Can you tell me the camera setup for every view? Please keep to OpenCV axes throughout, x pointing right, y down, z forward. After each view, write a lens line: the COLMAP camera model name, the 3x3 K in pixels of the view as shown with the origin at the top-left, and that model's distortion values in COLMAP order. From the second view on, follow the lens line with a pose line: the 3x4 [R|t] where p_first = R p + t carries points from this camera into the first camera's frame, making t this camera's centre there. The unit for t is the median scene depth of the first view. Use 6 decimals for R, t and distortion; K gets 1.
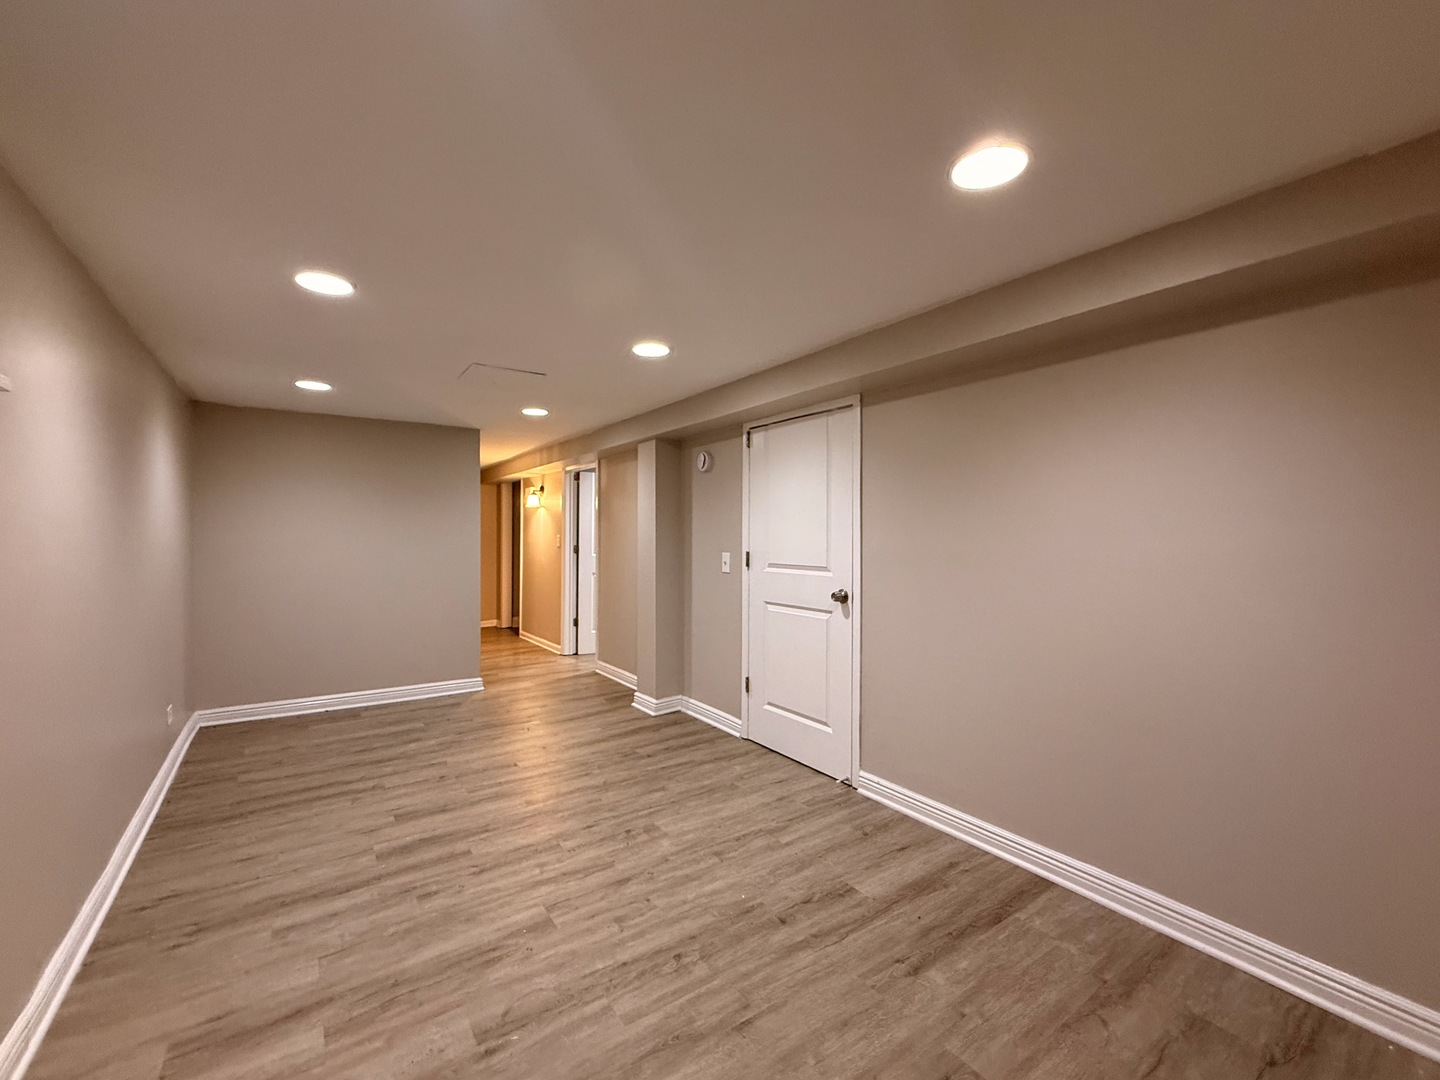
lens RADIAL K [[589.3, 0, 723.5], [0, 589.3, 537.4], [0, 0, 1]] dist [-0.000276, -0.000262]
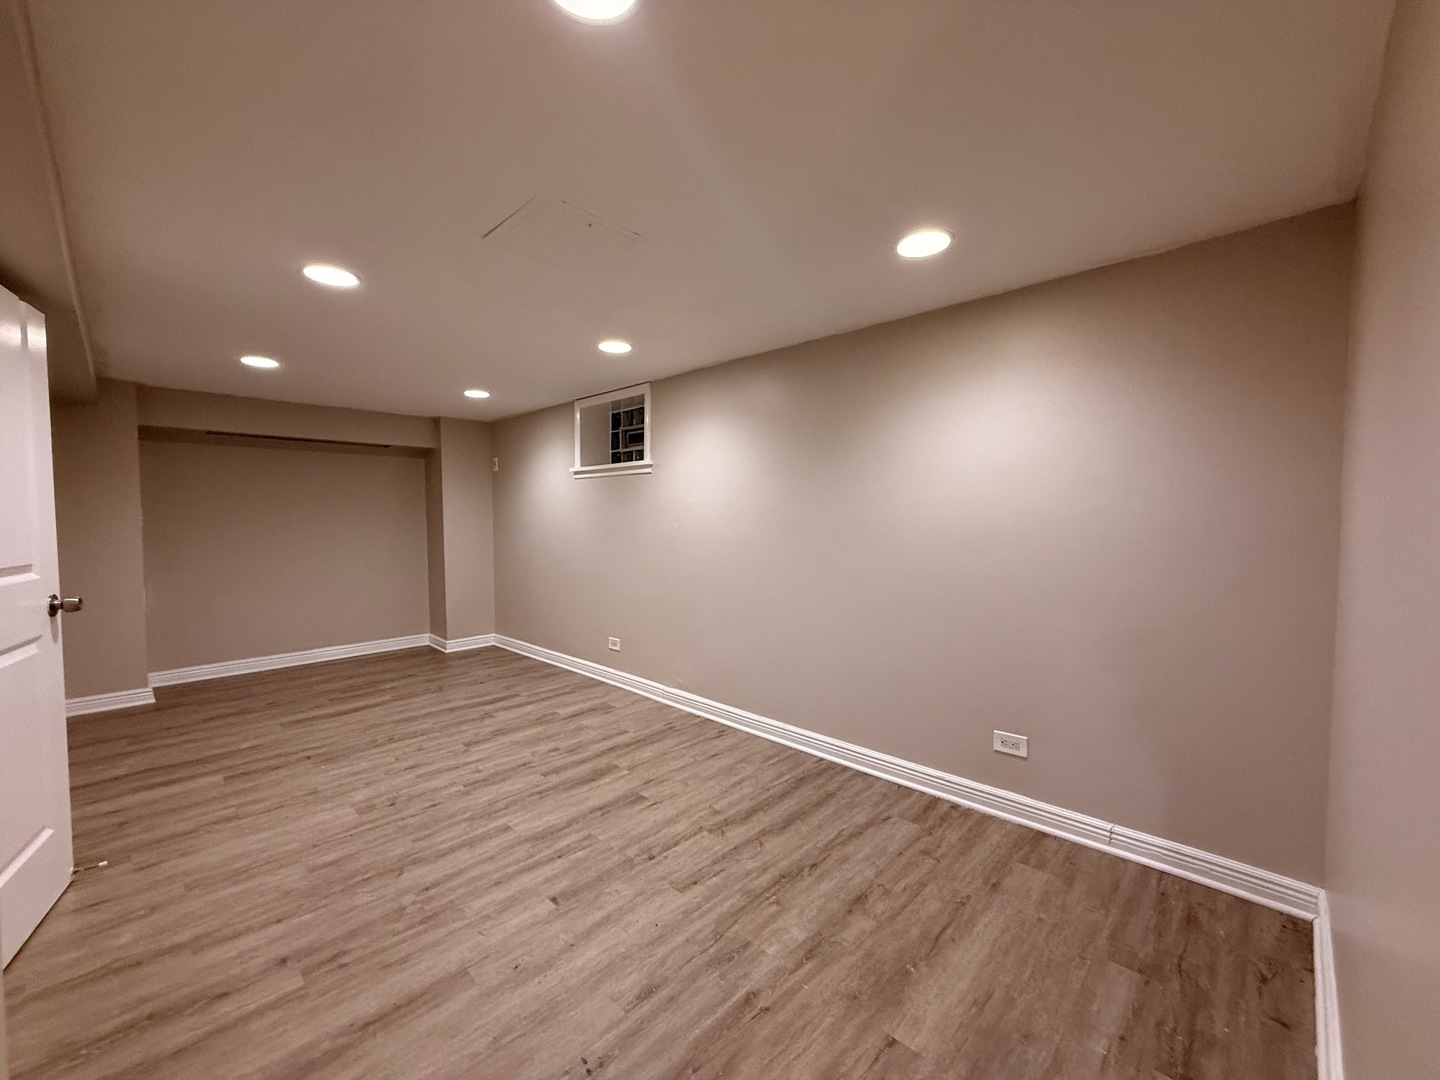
lens RADIAL K [[589.3, 0, 723.5], [0, 589.3, 537.4], [0, 0, 1]] dist [-0.000276, -0.000262]
pose [[-0.983802, 0.006530, -0.179142, -0.547546], [-0.000362, 0.999262, 0.038414, 0.004641], [0.179261, 0.037857, -0.983073, 2.099745]]
